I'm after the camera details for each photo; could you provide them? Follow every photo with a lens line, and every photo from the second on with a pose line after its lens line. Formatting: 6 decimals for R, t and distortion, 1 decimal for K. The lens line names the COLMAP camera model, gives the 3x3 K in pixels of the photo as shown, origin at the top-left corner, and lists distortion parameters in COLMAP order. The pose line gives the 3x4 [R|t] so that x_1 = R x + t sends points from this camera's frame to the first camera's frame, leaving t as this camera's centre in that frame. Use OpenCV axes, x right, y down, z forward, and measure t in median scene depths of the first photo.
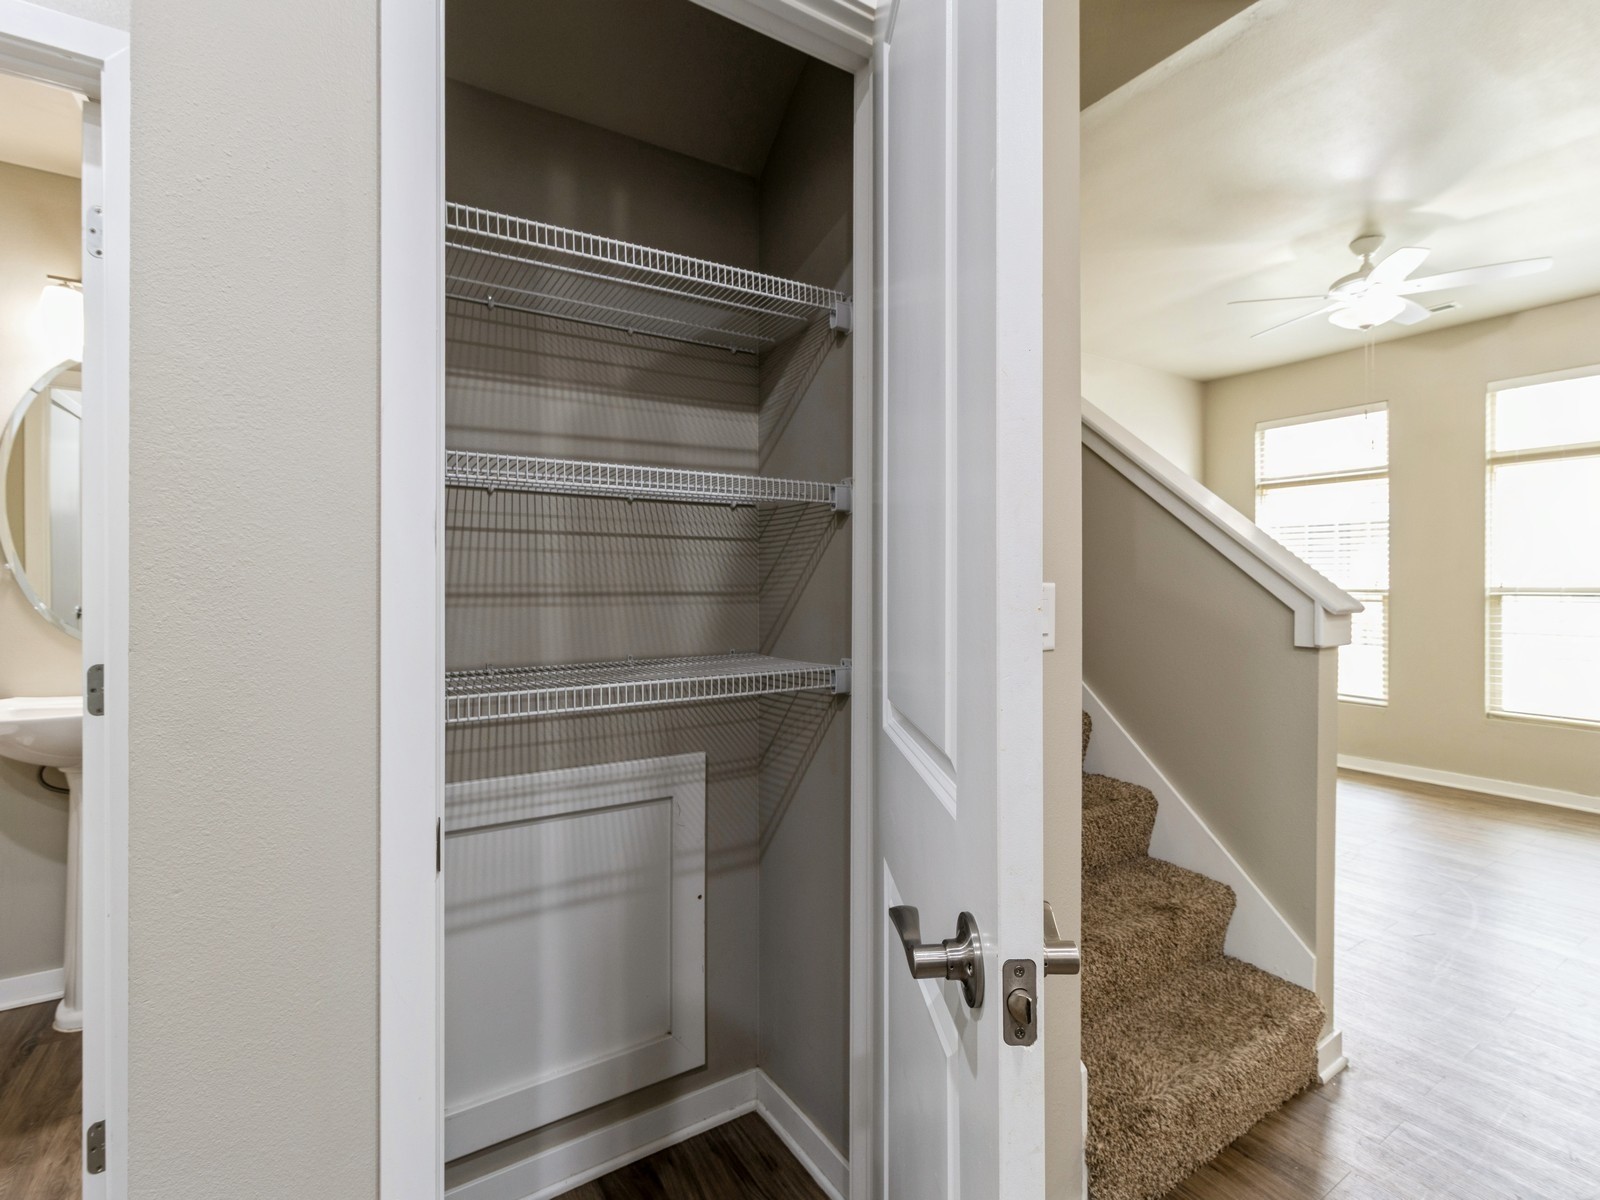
lens RADIAL K [[750.0, 0, 795.2], [0, 750.0, 589.9], [0, 0, 1]] dist [-0.000569, -0.000136]
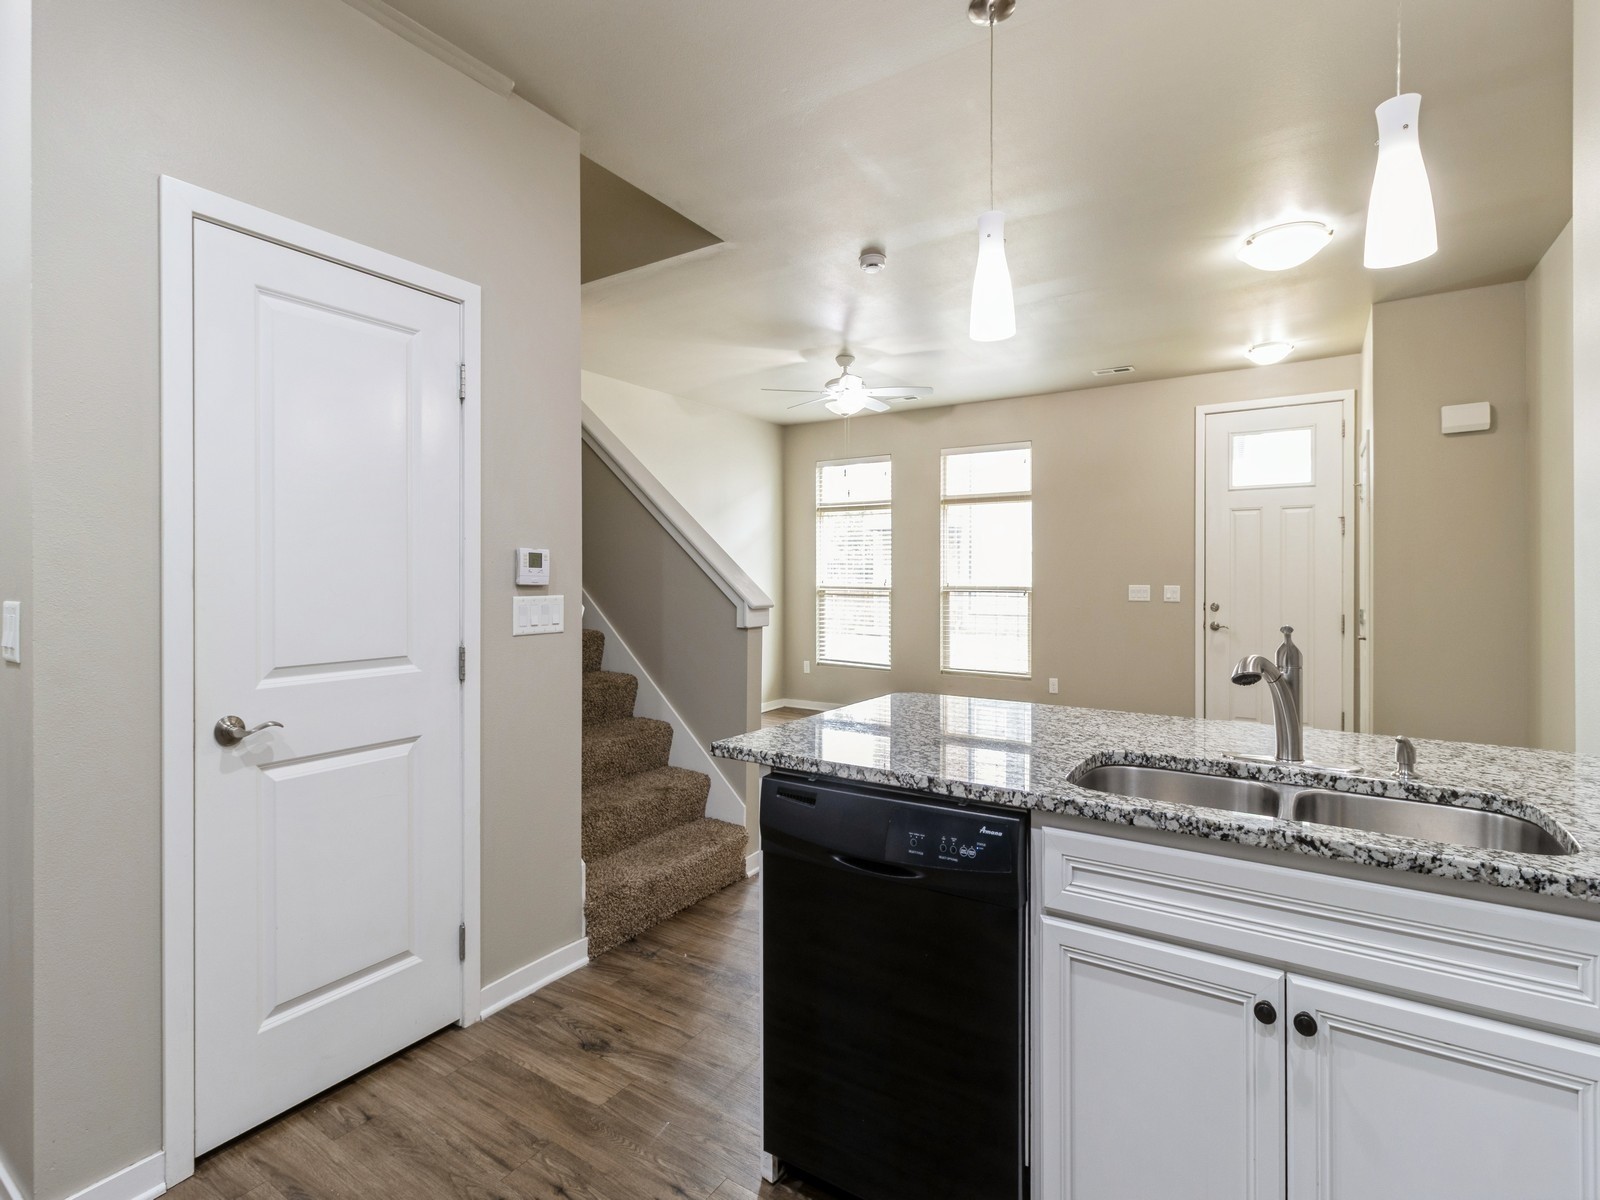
lens RADIAL K [[772.1, 0, 798.6], [0, 772.1, 579.6], [0, 0, 1]] dist [-0.000878, -0.000077]
pose [[0.909370, 0.000059, 0.415987, 0.051928], [0.001396, 0.999994, -0.003195, -0.024908], [-0.415985, 0.003486, 0.909365, -0.572765]]
